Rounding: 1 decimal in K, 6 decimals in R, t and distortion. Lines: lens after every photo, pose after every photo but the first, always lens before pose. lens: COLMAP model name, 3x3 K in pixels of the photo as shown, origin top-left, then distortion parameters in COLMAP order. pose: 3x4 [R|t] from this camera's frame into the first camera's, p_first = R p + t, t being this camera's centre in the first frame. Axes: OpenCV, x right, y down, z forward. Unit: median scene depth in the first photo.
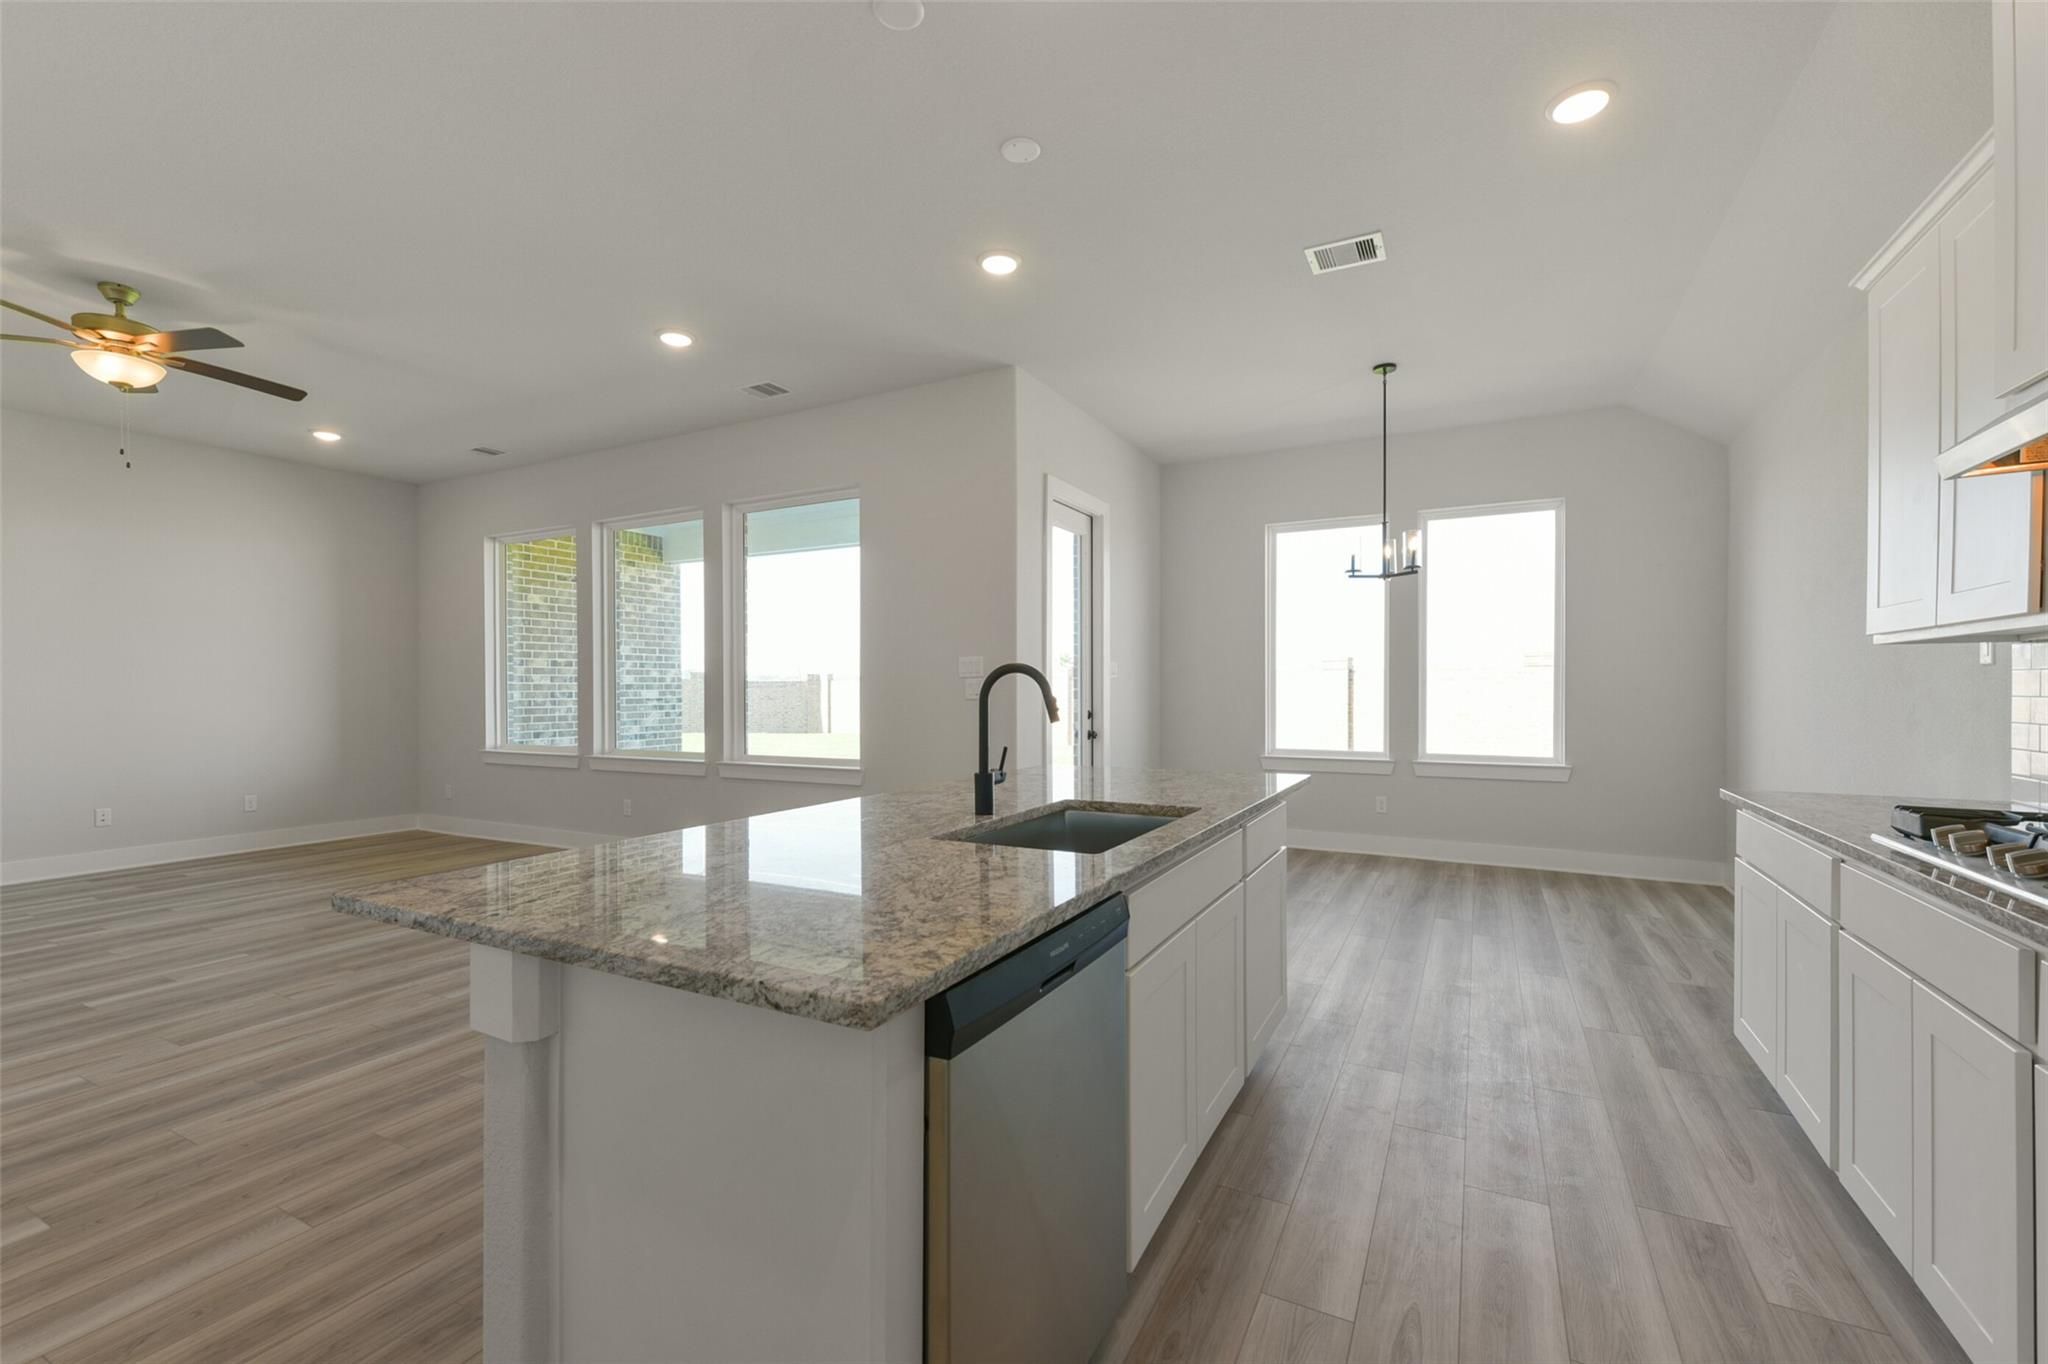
lens RADIAL K [[869.8, 0, 1021.3], [0, 869.8, 692.1], [0, 0, 1]] dist [0.007385, -0.000082]
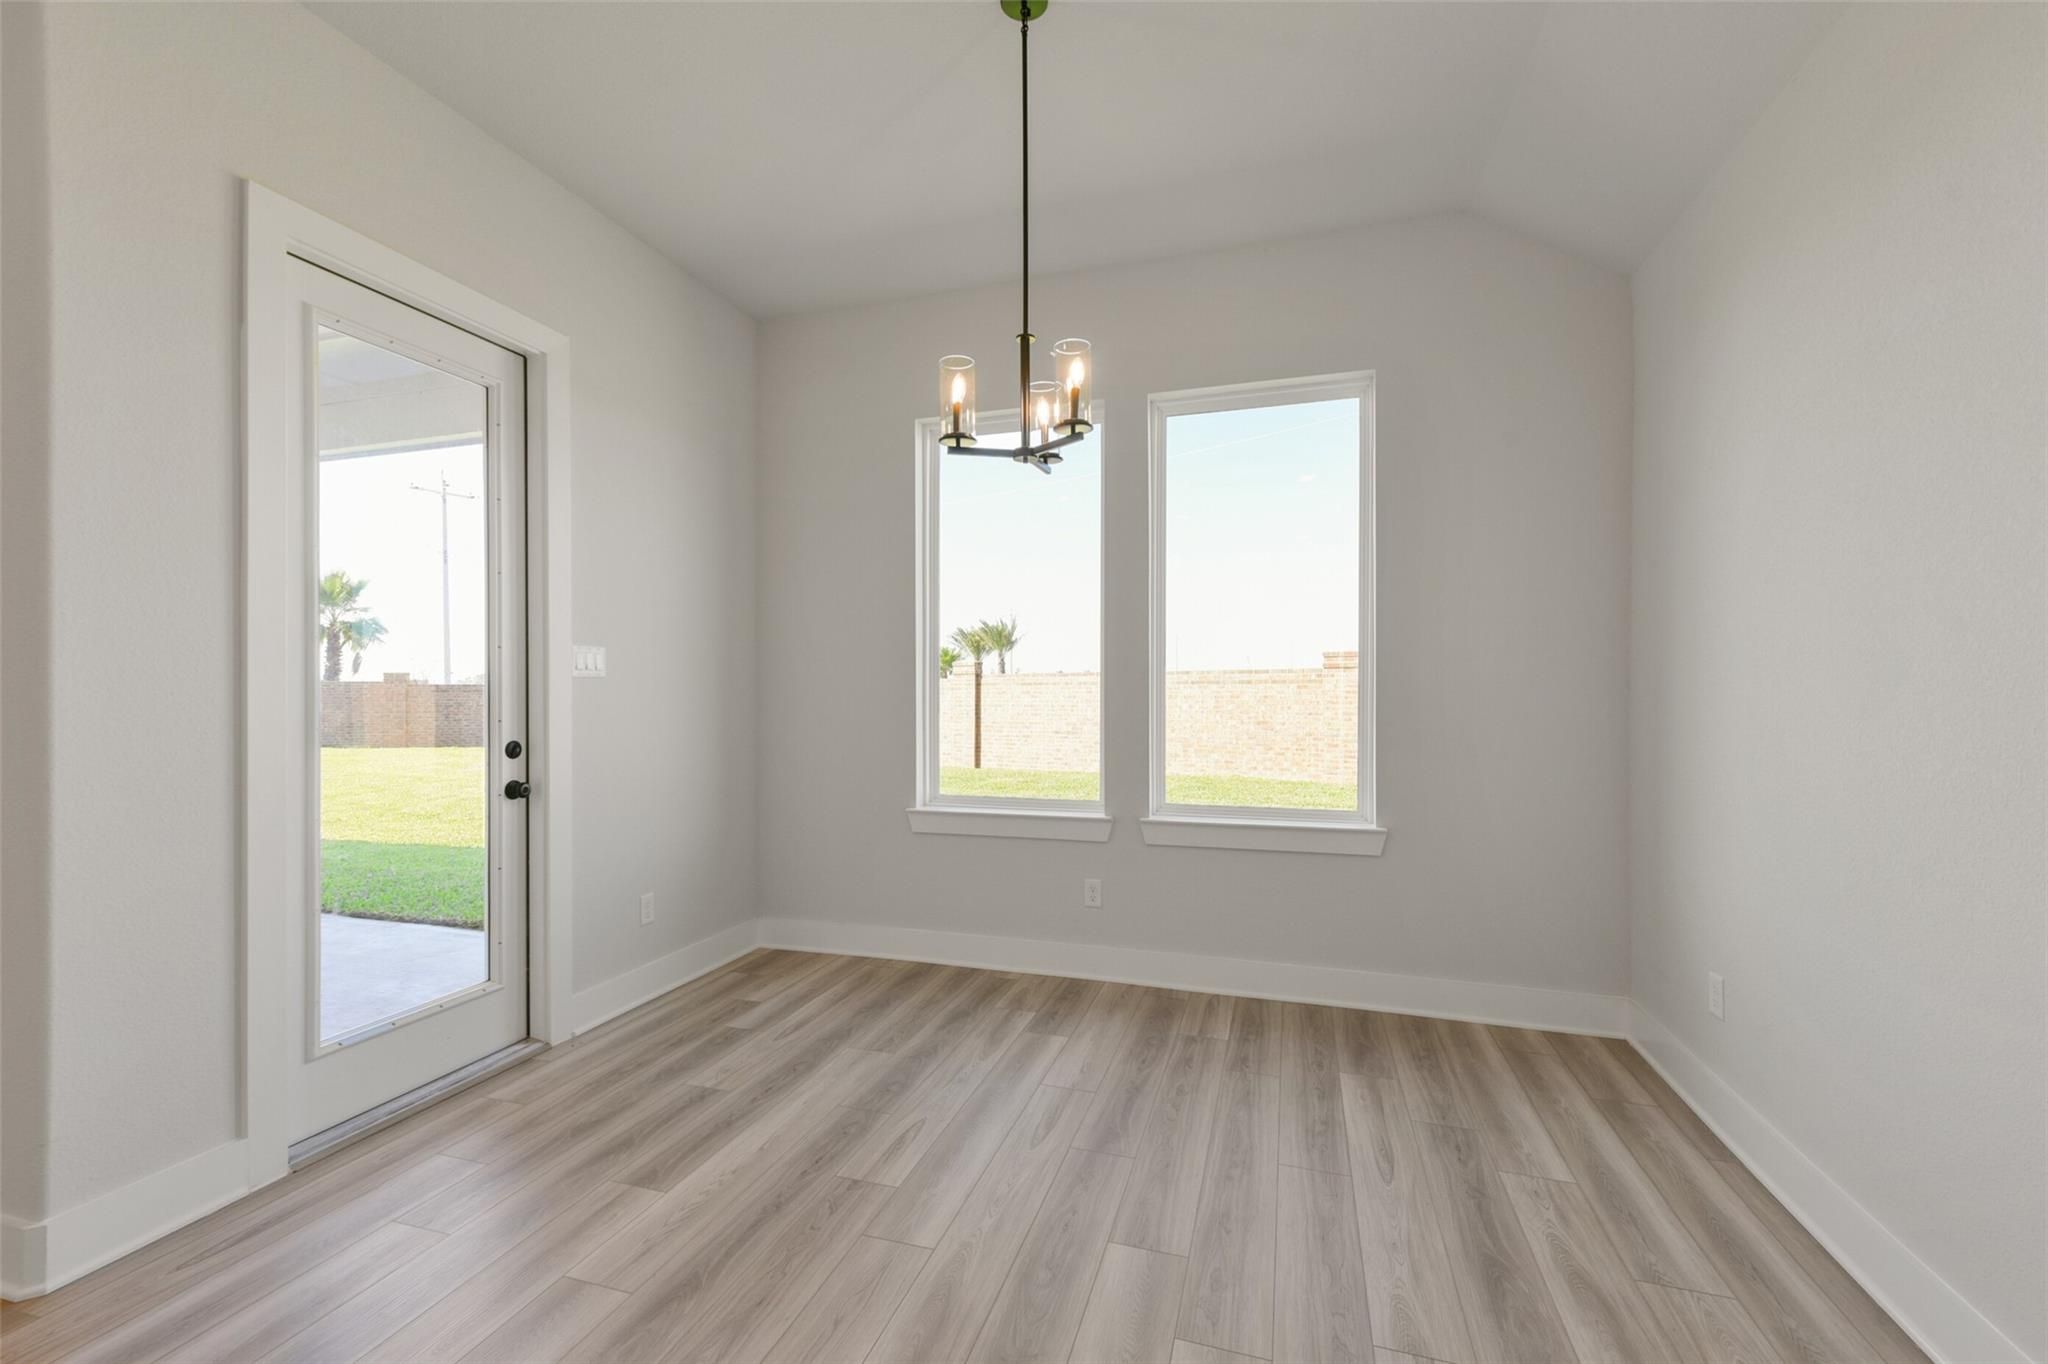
lens RADIAL K [[857.8, 0, 1023.1], [0, 857.8, 691.6], [0, 0, 1]] dist [0.006150, -0.000173]
pose [[0.983492, 0.000402, 0.180949, 0.289990], [0.000526, 0.999987, -0.005081, -0.004730], [-0.180949, 0.005092, 0.983479, 0.482768]]
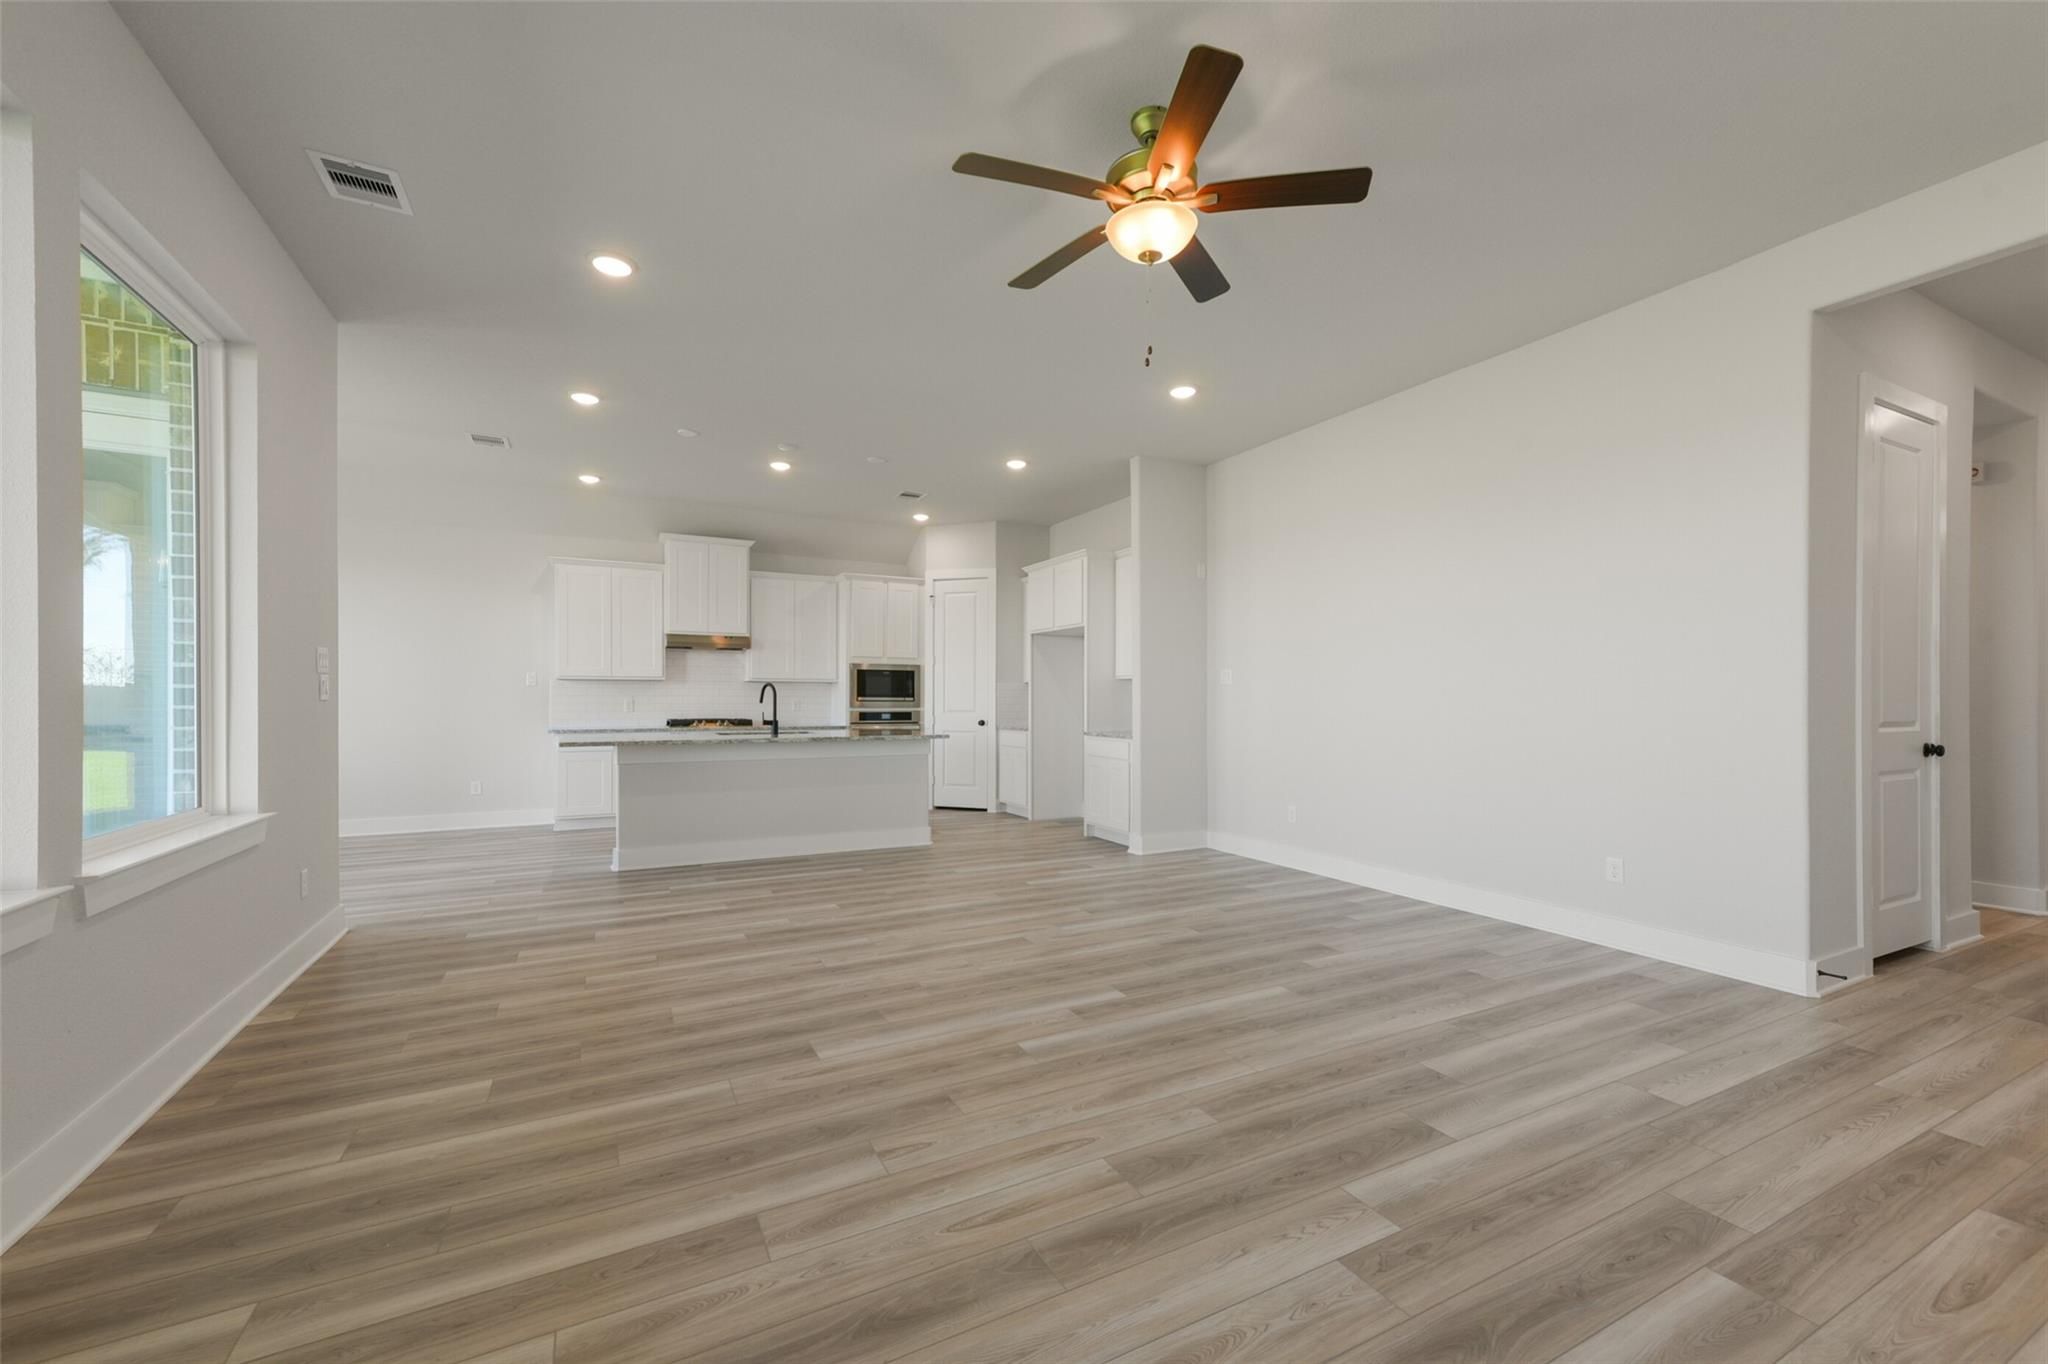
lens RADIAL K [[805.1, 0, 1029.5], [0, 805.1, 698.1], [0, 0, 1]] dist [0.002528, 0.000017]
pose [[-0.829305, 0.001402, 0.558795, -0.913131], [0.002995, 0.999994, 0.001935, 0.006451], [-0.558789, 0.003278, -0.829304, 1.117573]]
